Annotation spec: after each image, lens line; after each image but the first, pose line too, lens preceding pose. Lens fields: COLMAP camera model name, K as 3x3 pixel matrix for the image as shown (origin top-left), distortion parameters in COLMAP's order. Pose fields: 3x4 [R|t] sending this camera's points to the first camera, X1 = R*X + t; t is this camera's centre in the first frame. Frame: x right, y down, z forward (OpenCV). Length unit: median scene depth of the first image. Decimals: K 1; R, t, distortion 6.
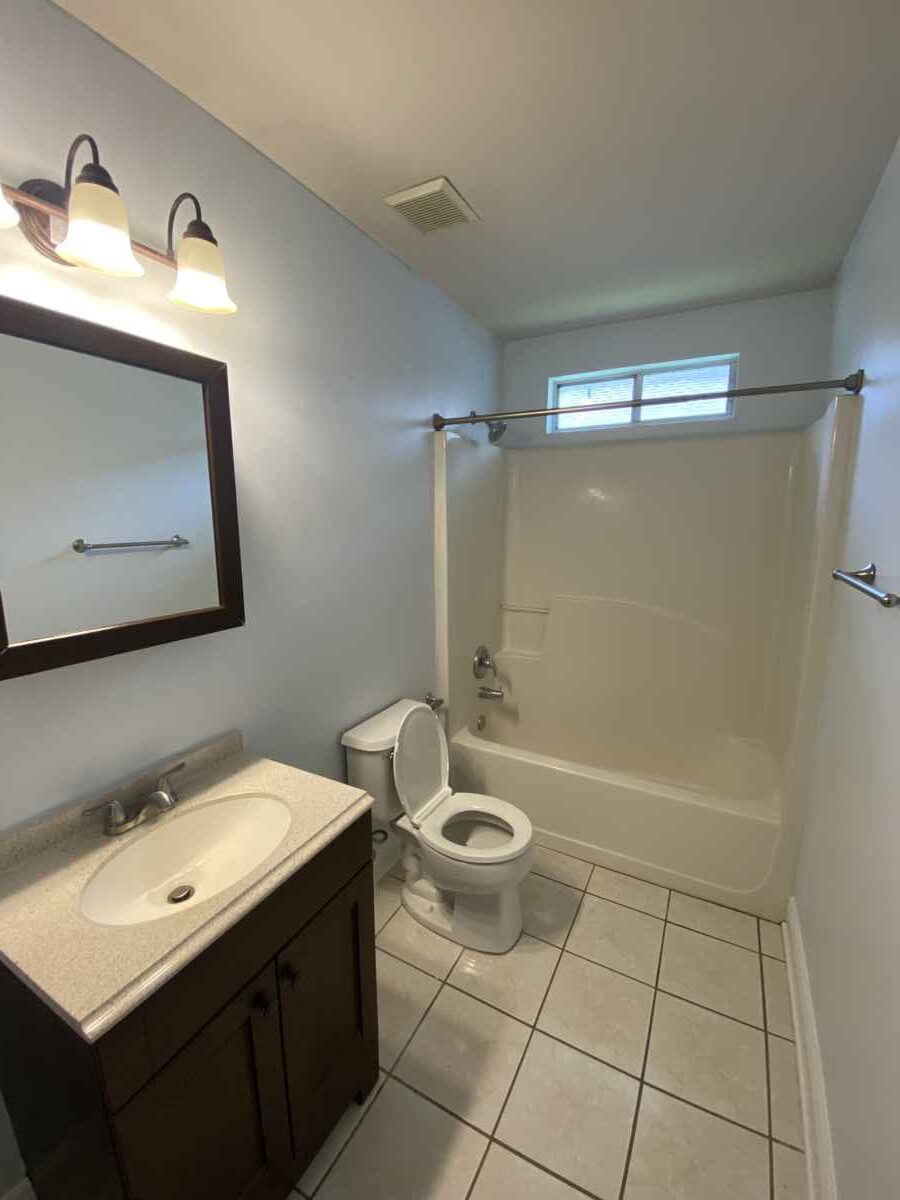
lens RADIAL K [[487.8, 0, 455.1], [0, 487.8, 599.6], [0, 0, 1]] dist [0.005271, -0.012489]
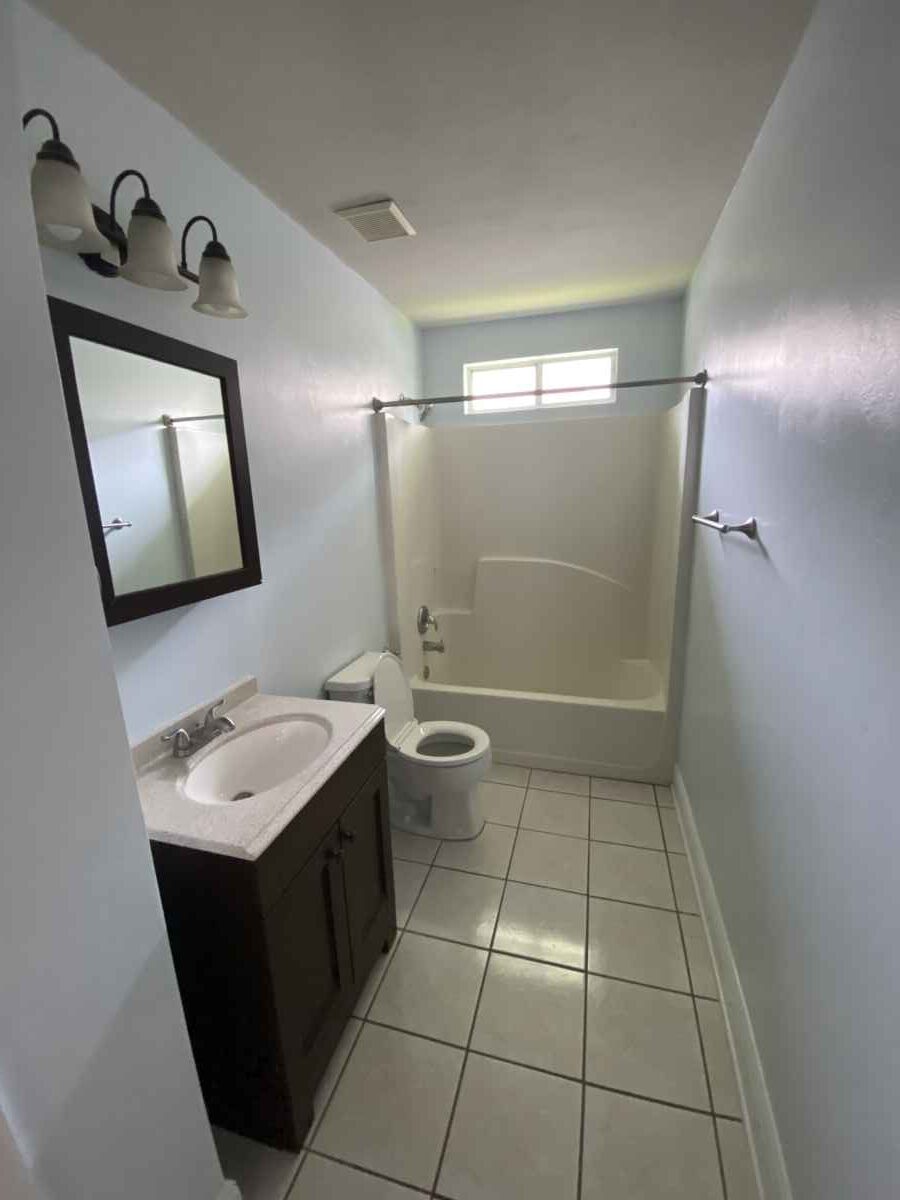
lens RADIAL K [[487.8, 0, 454.5], [0, 487.8, 600.8], [0, 0, 1]] dist [0.005271, -0.012489]
pose [[0.976572, -0.078246, 0.200463, -0.149323], [0.068808, 0.996187, 0.053632, 0.045102], [-0.203896, -0.038582, 0.978232, -0.186782]]
